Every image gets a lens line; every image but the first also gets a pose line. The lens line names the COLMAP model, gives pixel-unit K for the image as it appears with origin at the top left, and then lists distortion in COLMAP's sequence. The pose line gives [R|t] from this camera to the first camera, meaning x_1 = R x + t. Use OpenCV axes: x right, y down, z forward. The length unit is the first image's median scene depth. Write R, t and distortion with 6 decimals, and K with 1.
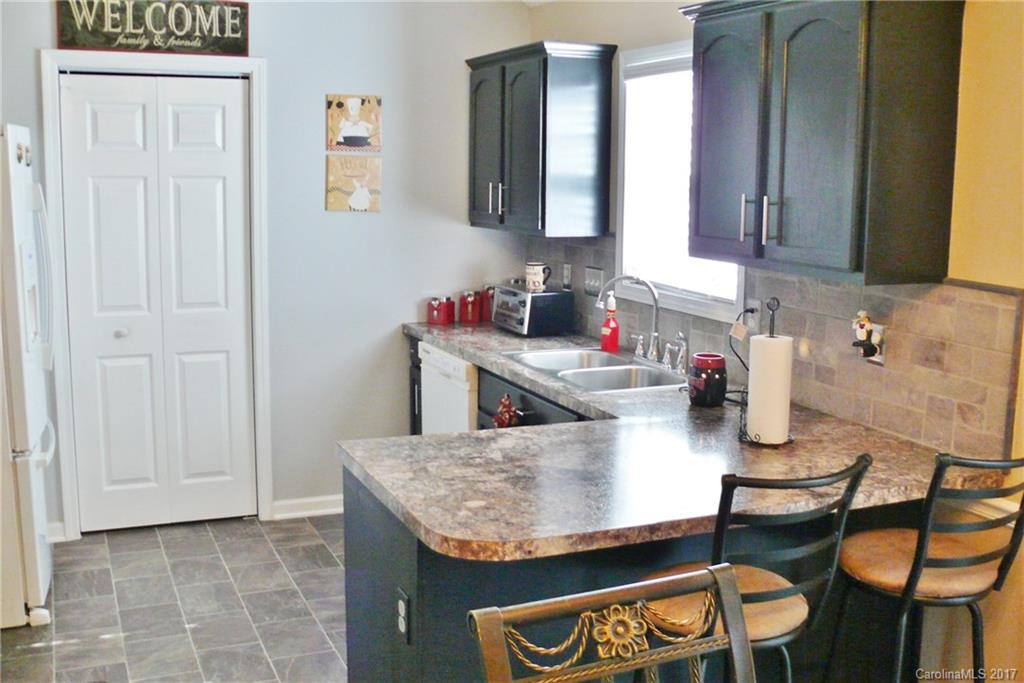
lens RADIAL K [[1070.1, 0, 515.4], [0, 1070.1, 339.2], [0, 0, 1]] dist [-0.217749, 0.276425]
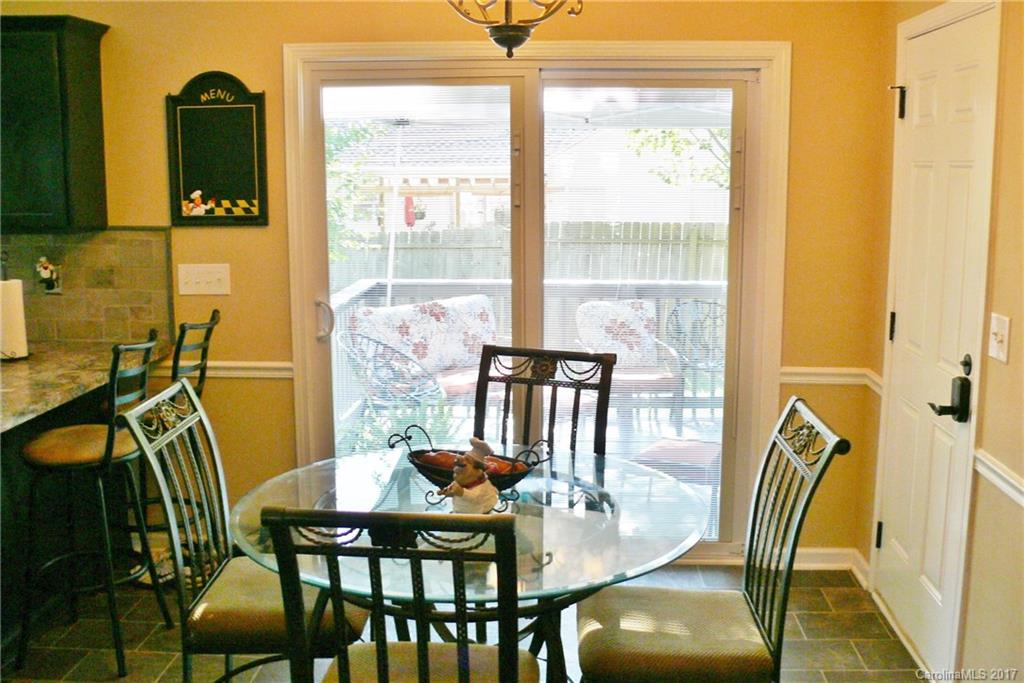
lens RADIAL K [[1070.1, 0, 515.4], [0, 1070.1, 339.2], [0, 0, 1]] dist [-0.217749, 0.276425]
pose [[0.462527, -0.164260, 0.871256, -0.430016], [0.144332, 0.983529, 0.108805, 0.015264], [-0.874778, 0.075425, 0.478617, -0.142742]]
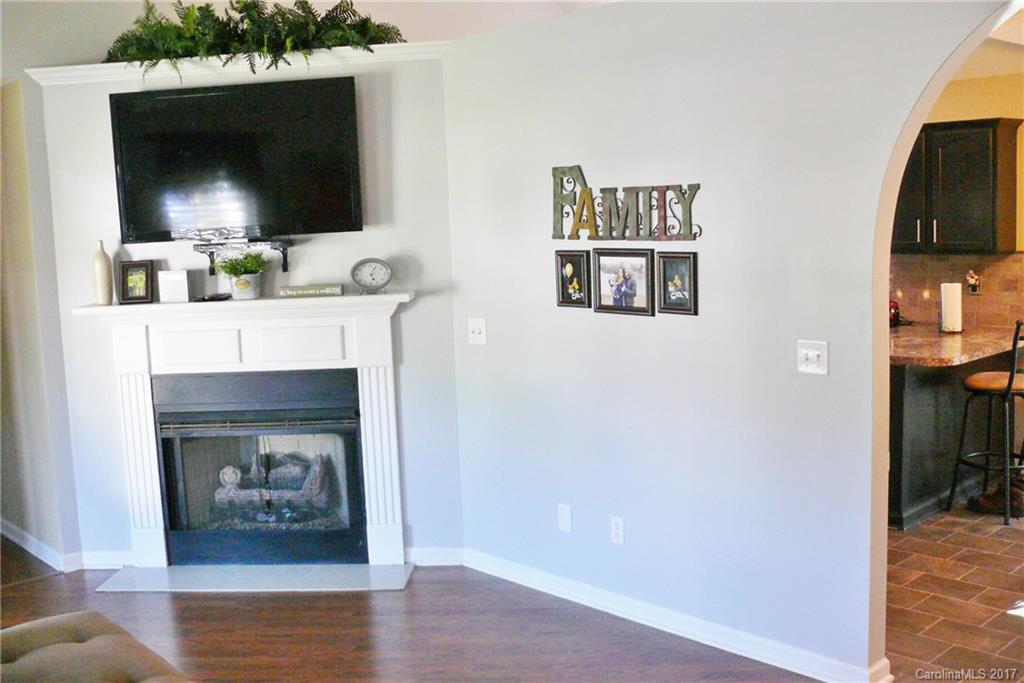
lens RADIAL K [[1070.1, 0, 515.4], [0, 1070.1, 339.2], [0, 0, 1]] dist [-0.217749, 0.276425]
pose [[0.957084, -0.099415, 0.272226, -0.831377], [0.107671, 0.994065, -0.015521, 0.032837], [-0.269067, 0.044165, 0.962108, -0.560801]]
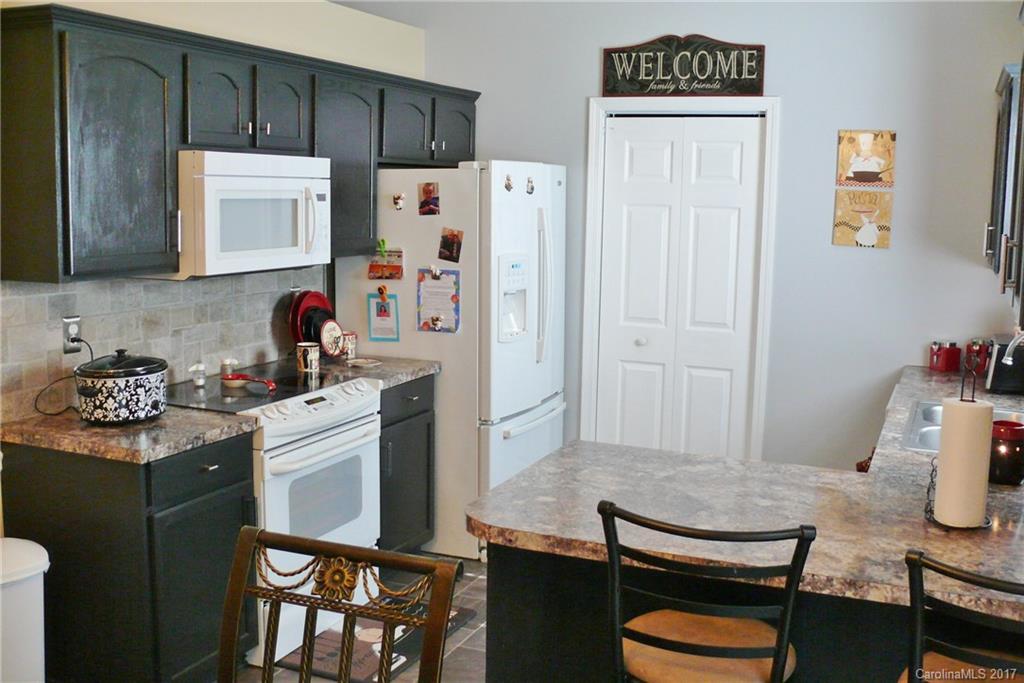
lens RADIAL K [[1070.1, 0, 515.4], [0, 1070.1, 339.2], [0, 0, 1]] dist [-0.217749, 0.276425]
pose [[0.679971, 0.097772, -0.726692, 0.388651], [-0.121868, 0.992355, 0.019482, -0.015327], [0.723041, 0.075313, 0.686688, 0.106662]]
